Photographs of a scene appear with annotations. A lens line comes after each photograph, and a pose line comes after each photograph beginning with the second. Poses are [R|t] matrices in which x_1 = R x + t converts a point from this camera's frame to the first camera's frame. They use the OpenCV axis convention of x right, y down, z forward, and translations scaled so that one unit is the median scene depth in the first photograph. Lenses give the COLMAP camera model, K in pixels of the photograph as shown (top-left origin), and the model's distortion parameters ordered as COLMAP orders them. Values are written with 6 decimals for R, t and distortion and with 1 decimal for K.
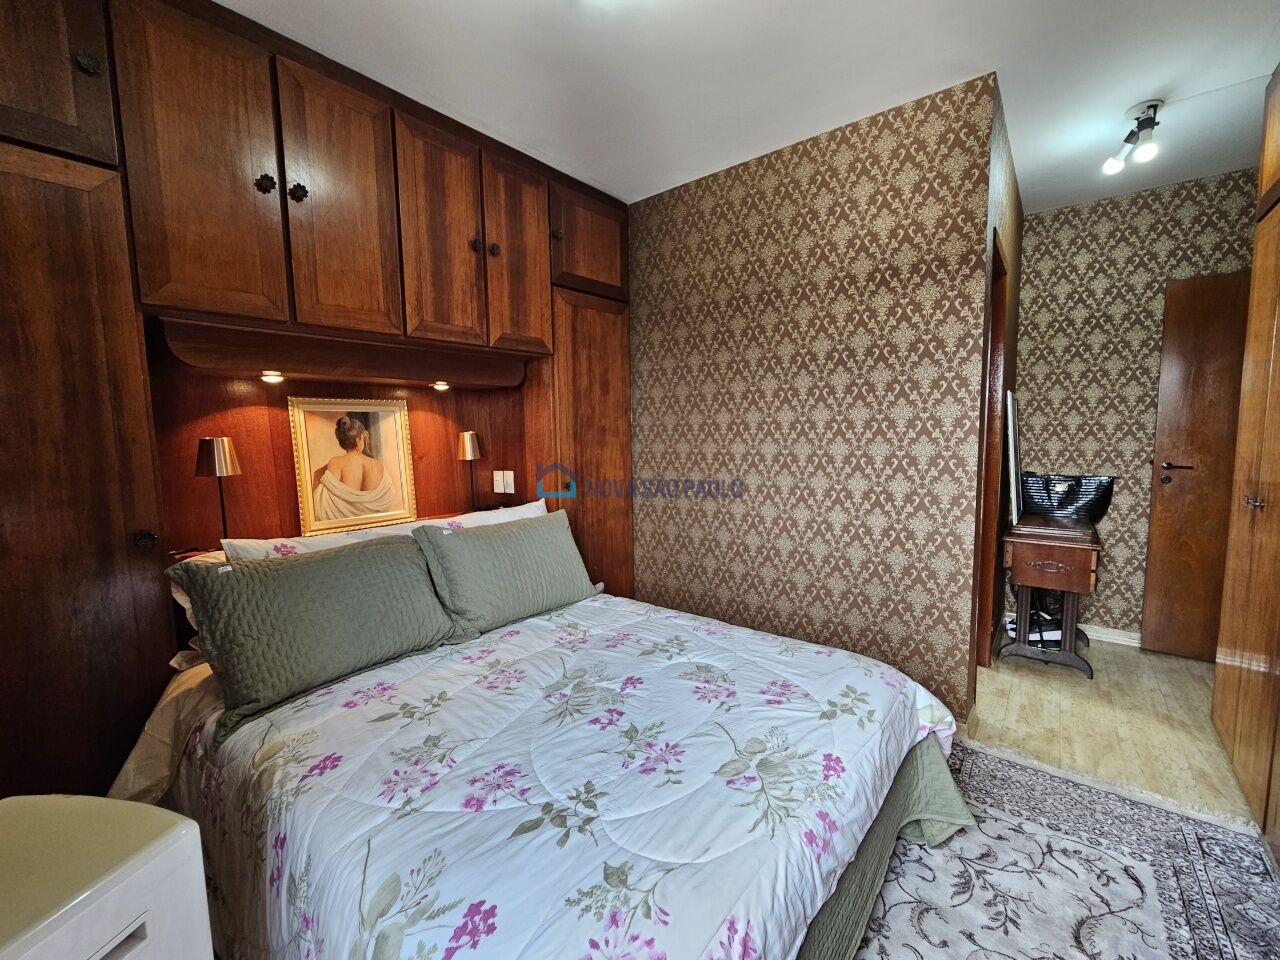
lens RADIAL K [[525.6, 0, 645.2], [0, 525.6, 482.4], [0, 0, 1]] dist [-0.007002, 0.000602]
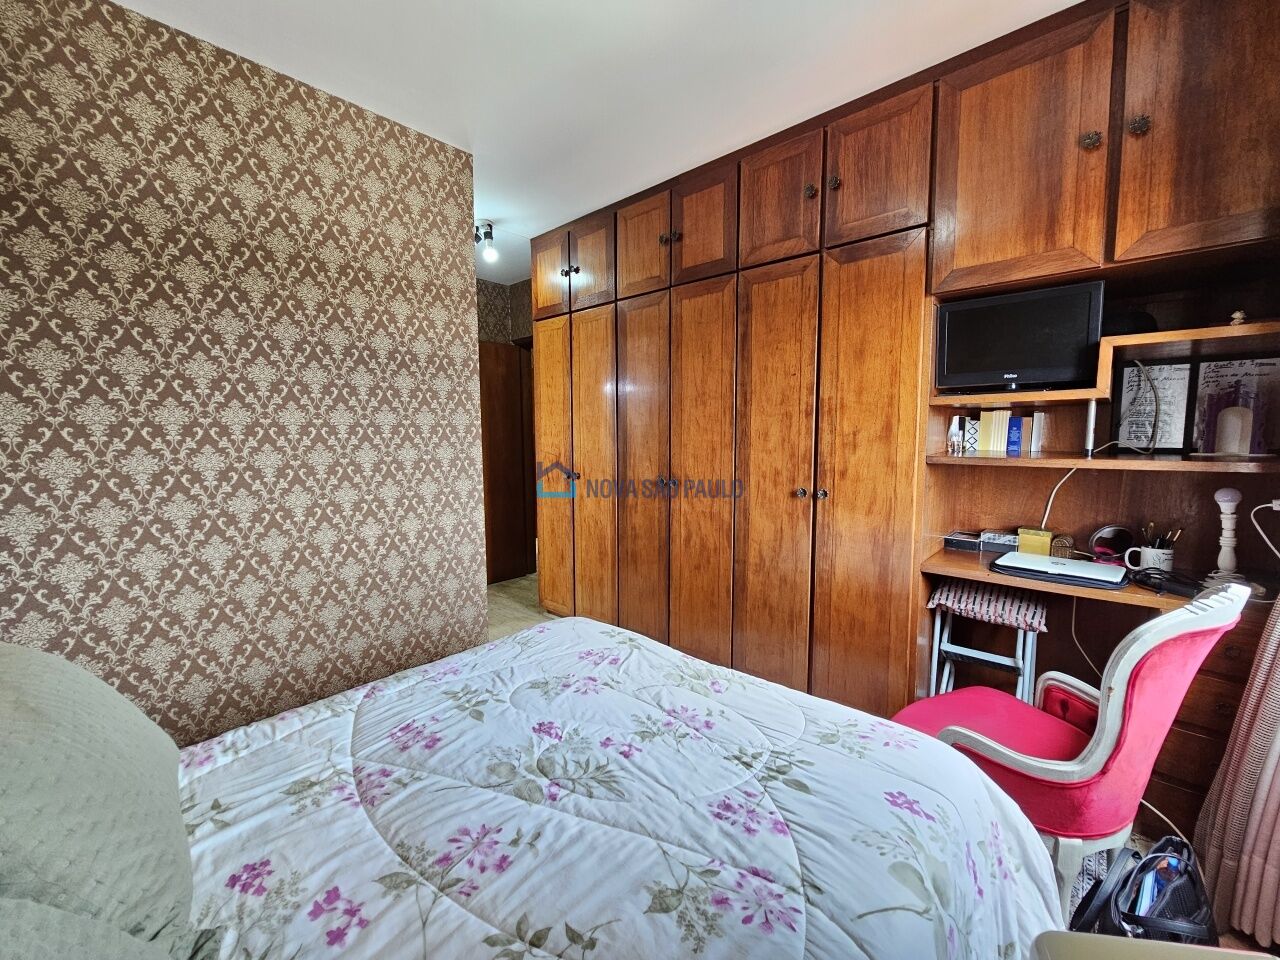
lens RADIAL K [[525.6, 0, 644.5], [0, 525.6, 476.5], [0, 0, 1]] dist [-0.007002, 0.000602]
pose [[0.053675, -0.064234, 0.996490, -0.606919], [0.111489, 0.992075, 0.057944, -0.032473], [-0.992315, 0.107987, 0.060411, 0.563397]]
